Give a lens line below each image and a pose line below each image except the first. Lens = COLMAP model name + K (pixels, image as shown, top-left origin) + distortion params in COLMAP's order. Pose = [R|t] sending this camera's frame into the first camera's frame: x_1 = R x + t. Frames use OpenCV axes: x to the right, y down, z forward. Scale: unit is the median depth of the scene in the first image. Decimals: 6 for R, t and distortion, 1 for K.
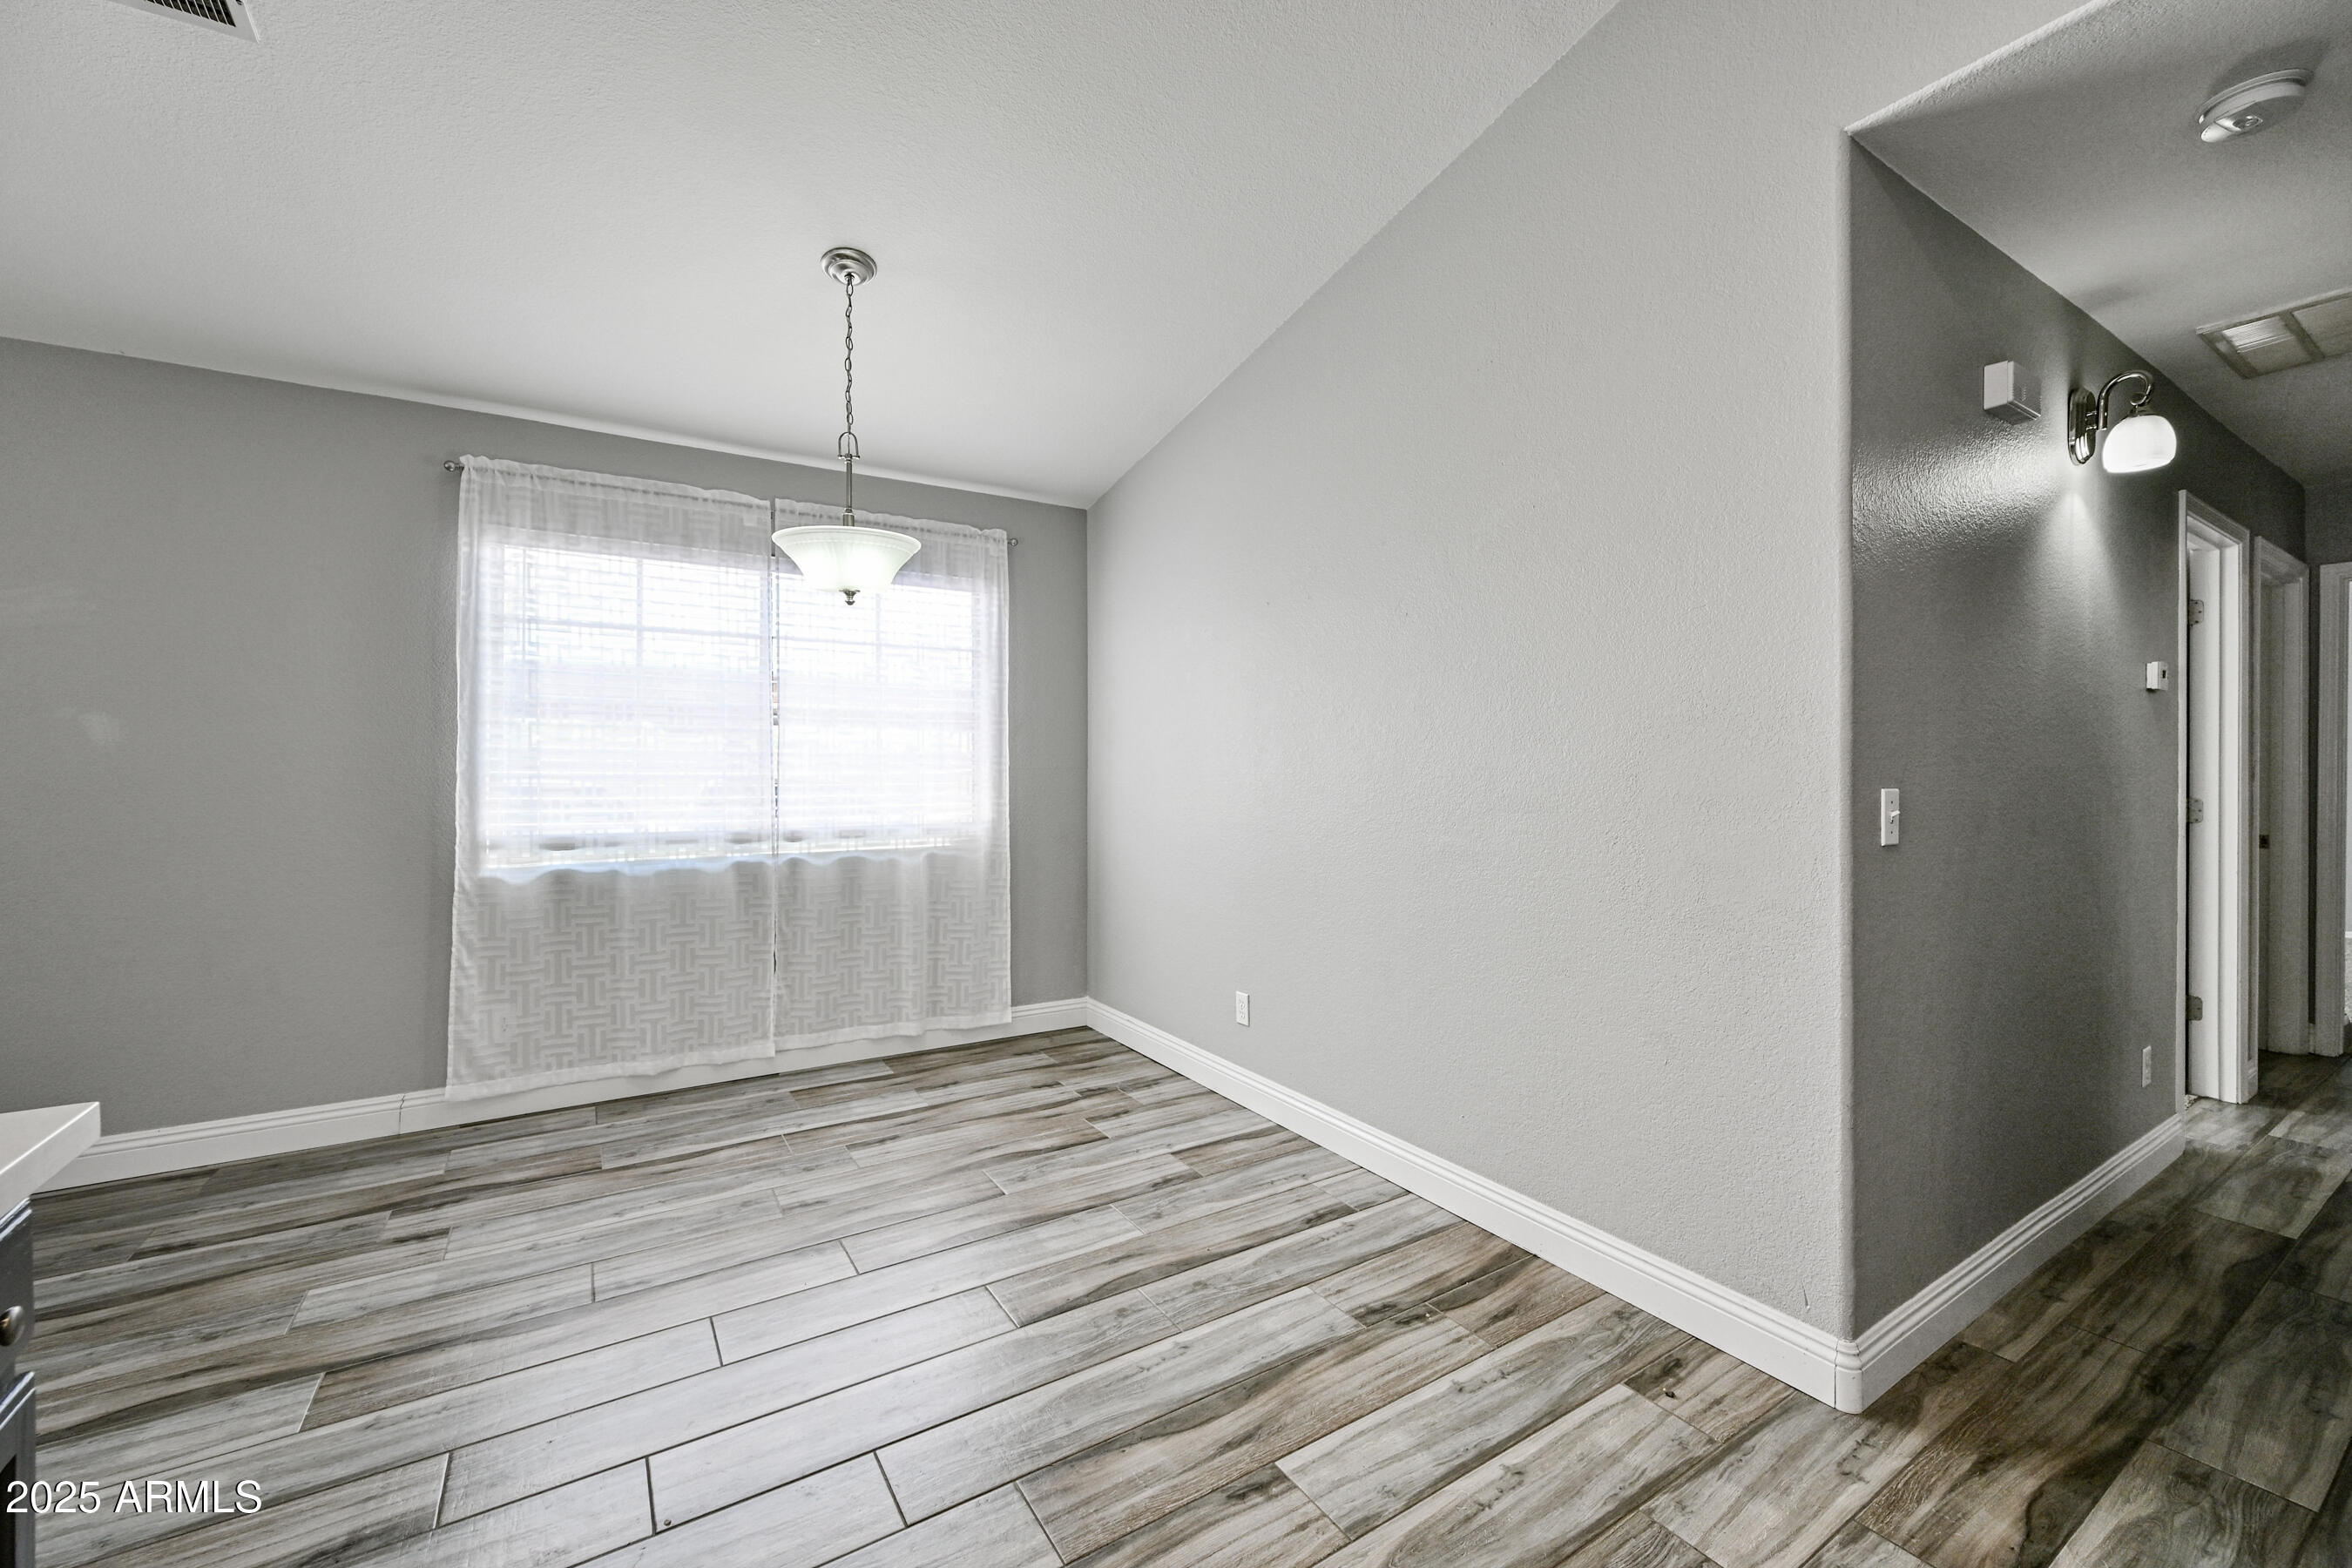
lens RADIAL K [[948.6, 0, 1177.9], [0, 948.6, 761.4], [0, 0, 1]] dist [0.000983, -0.000533]
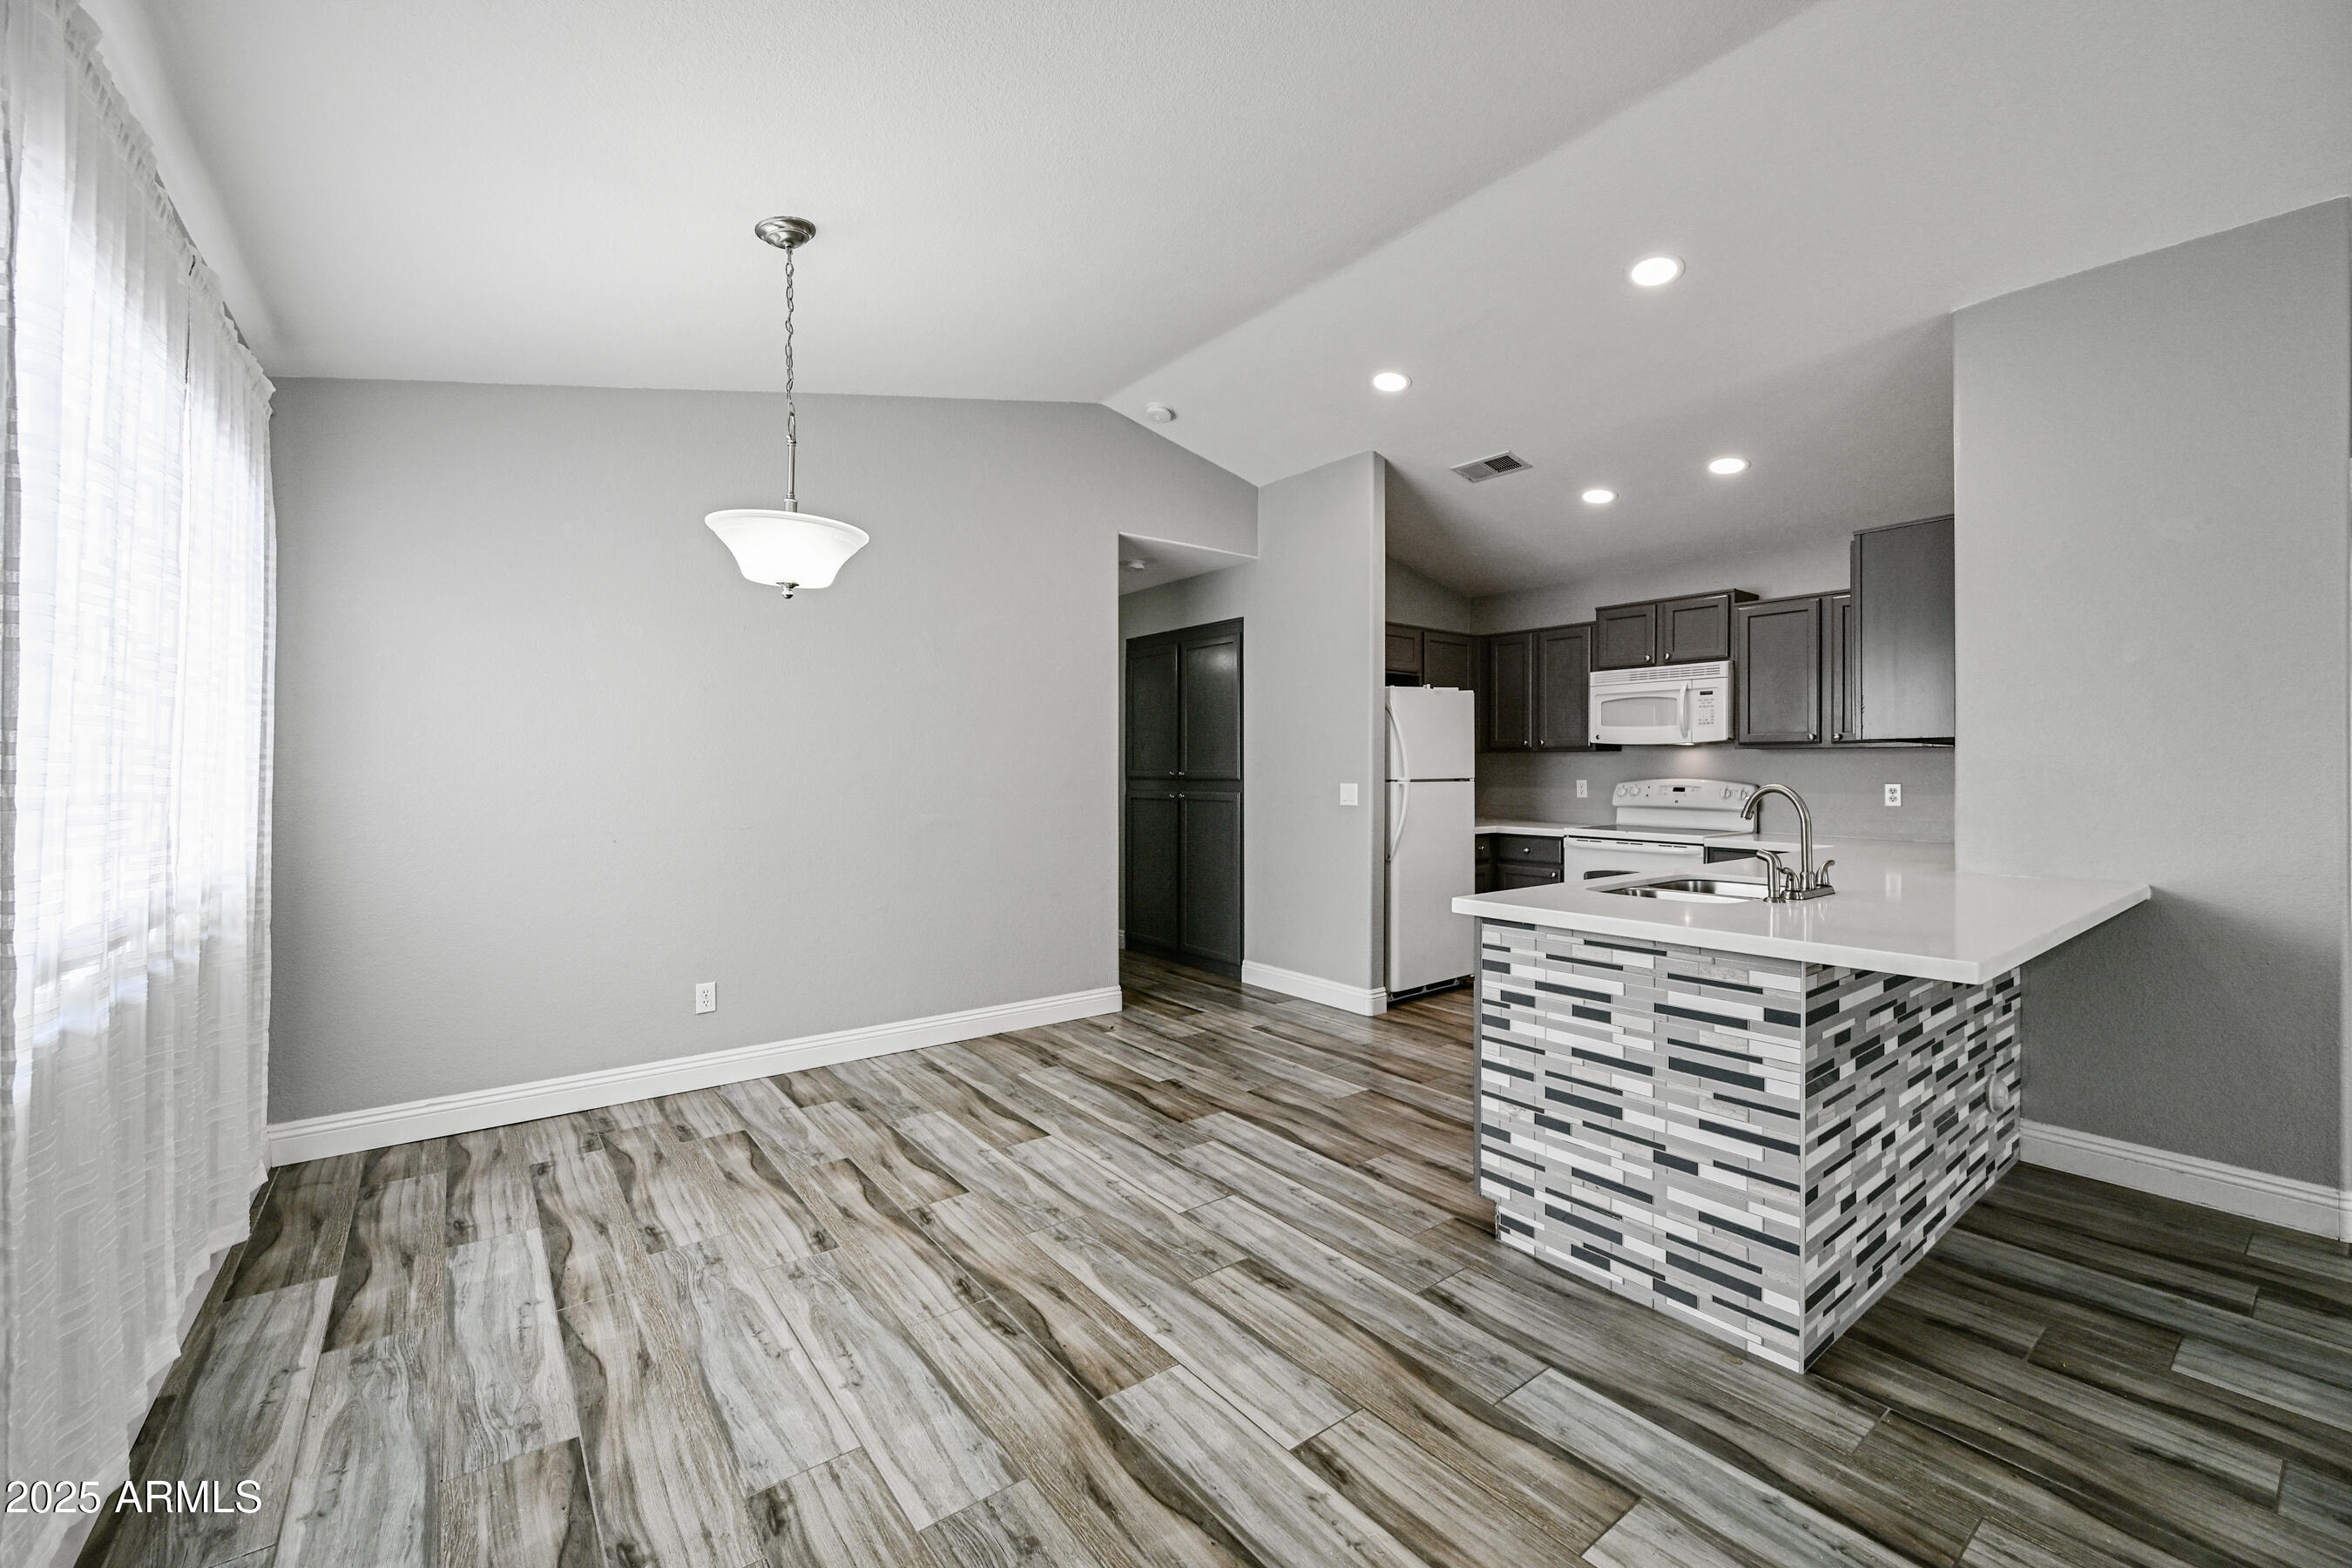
lens RADIAL K [[948.6, 0, 1176.0], [0, 948.6, 772.7], [0, 0, 1]] dist [0.000983, -0.000533]
pose [[-0.083683, -0.003868, 0.996485, -1.058476], [-0.004879, 0.999982, 0.003472, -0.000299], [-0.996481, -0.004571, -0.083700, 0.569873]]
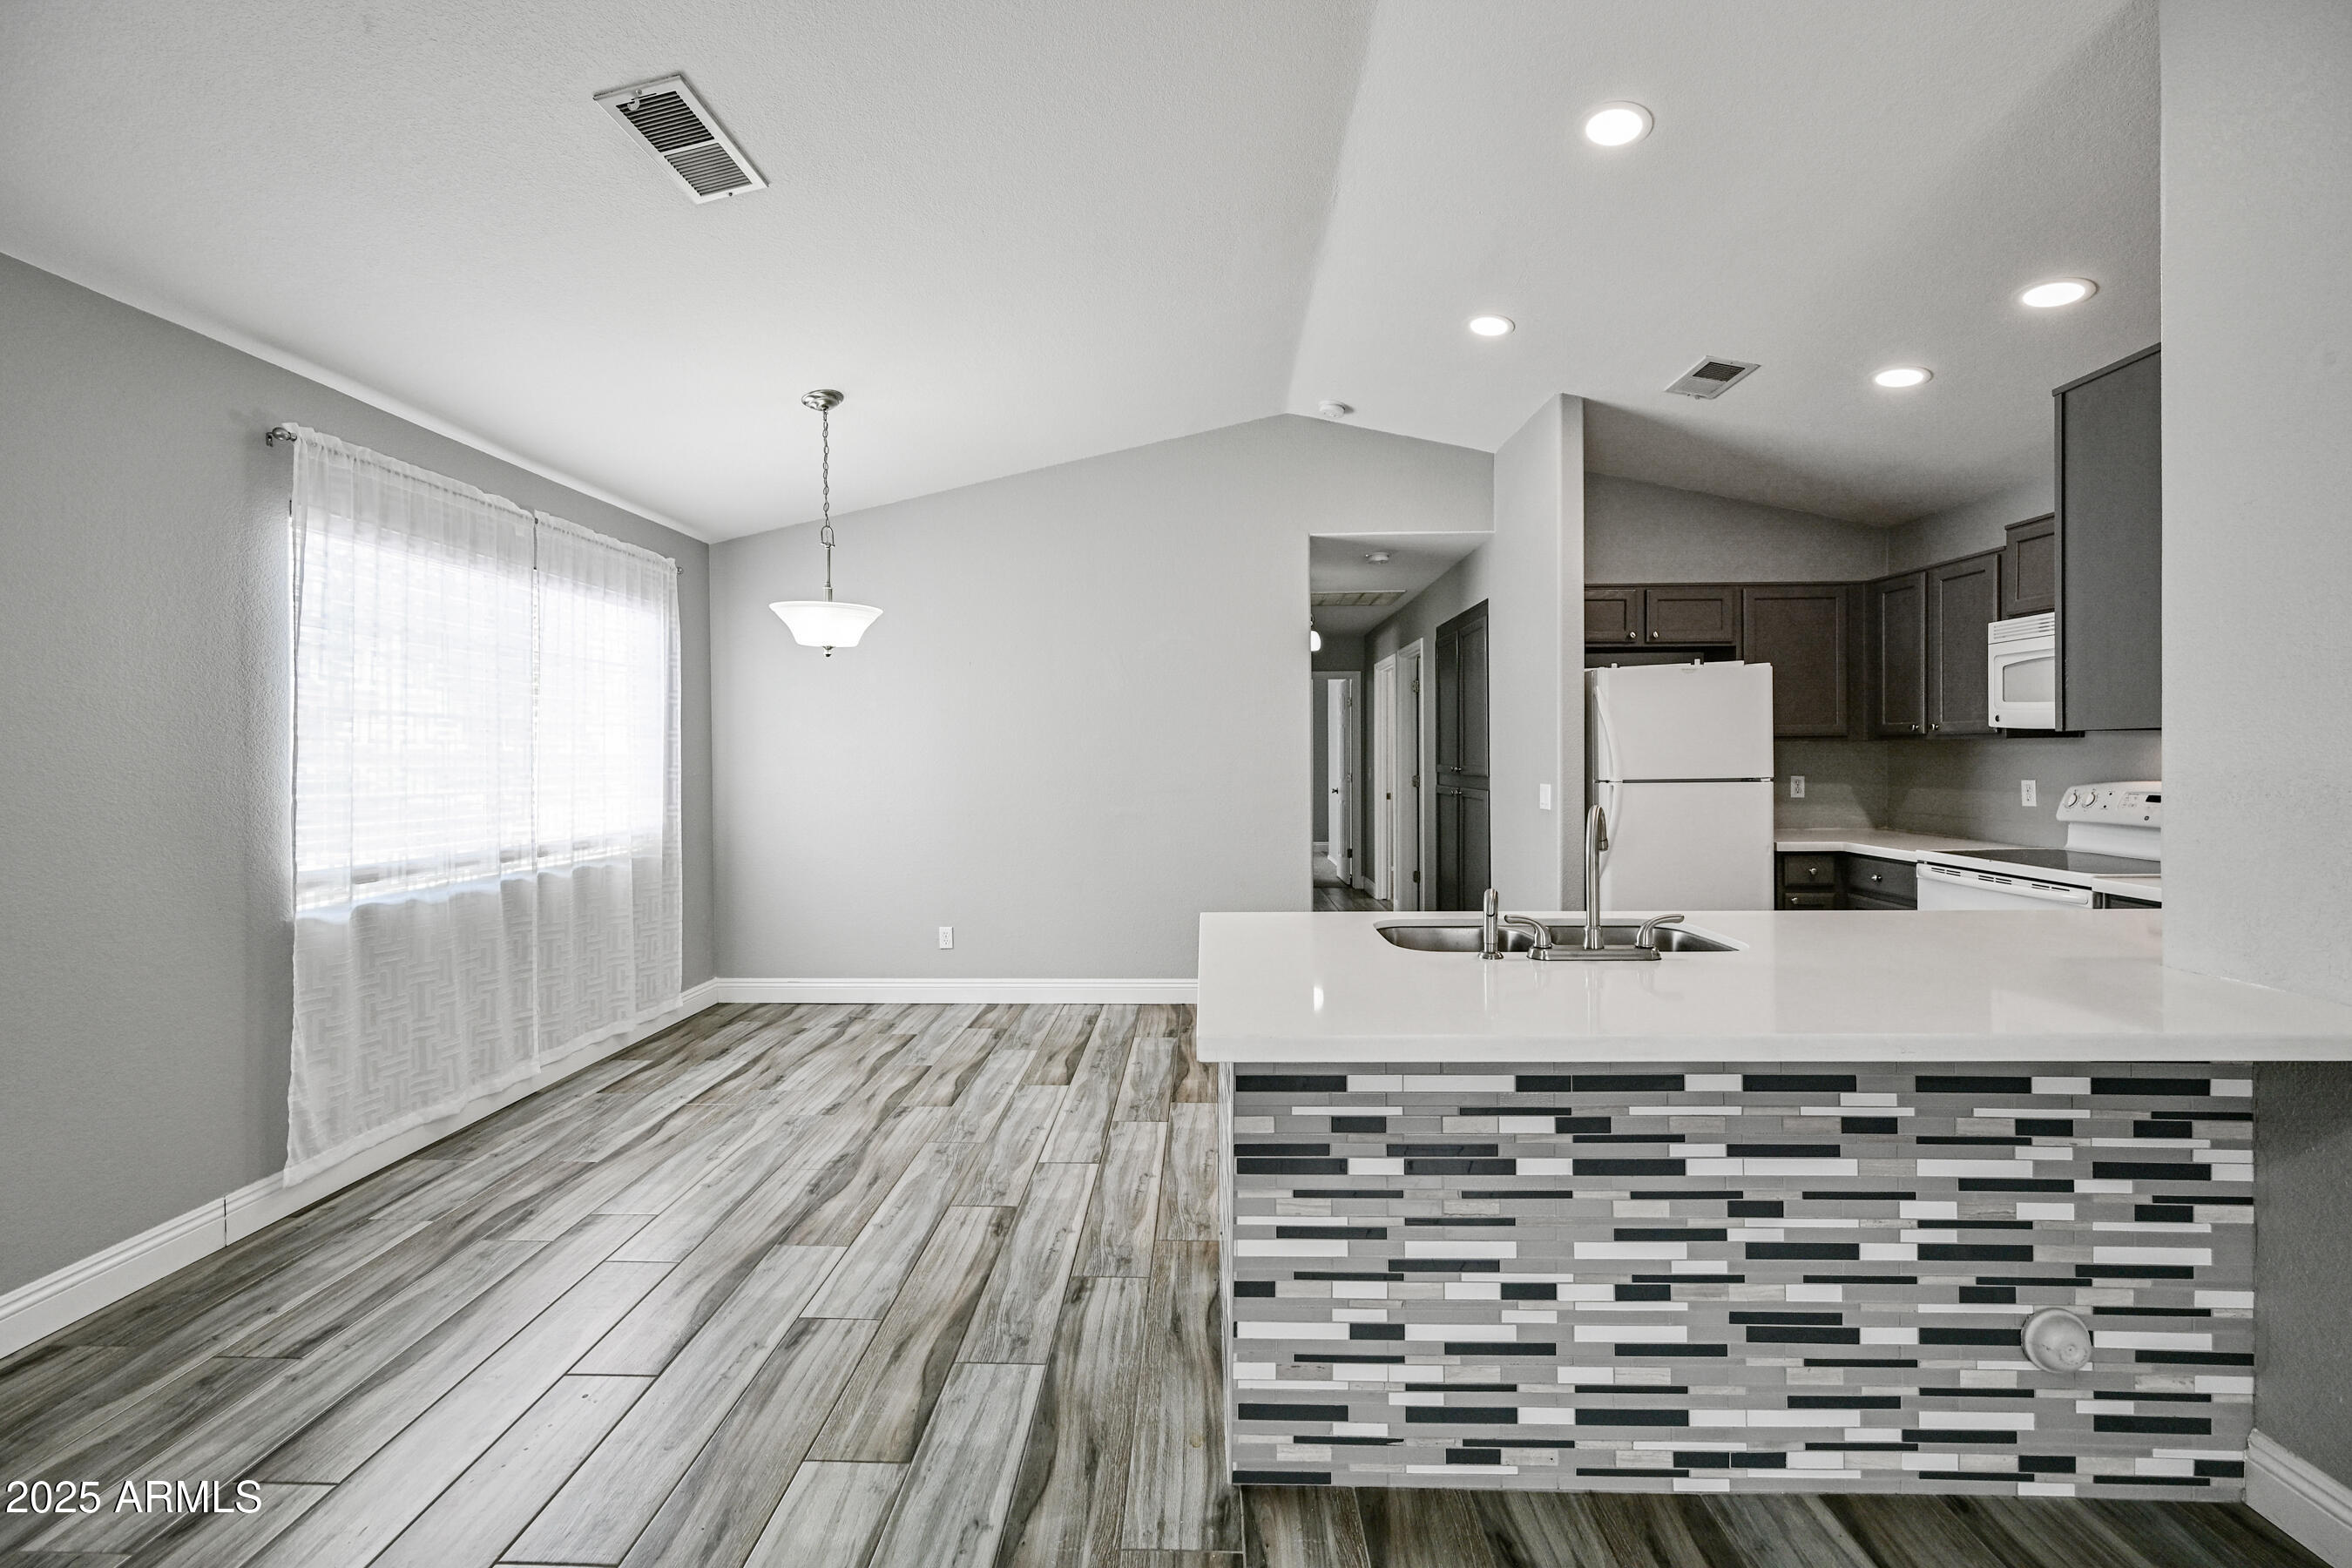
lens RADIAL K [[948.6, 0, 1173.8], [0, 948.6, 762.3], [0, 0, 1]] dist [0.000983, -0.000533]
pose [[0.567736, -0.012115, 0.823121, -0.945567], [0.004475, 0.999922, 0.011631, -0.025137], [-0.823198, -0.002920, 0.567747, -0.118700]]
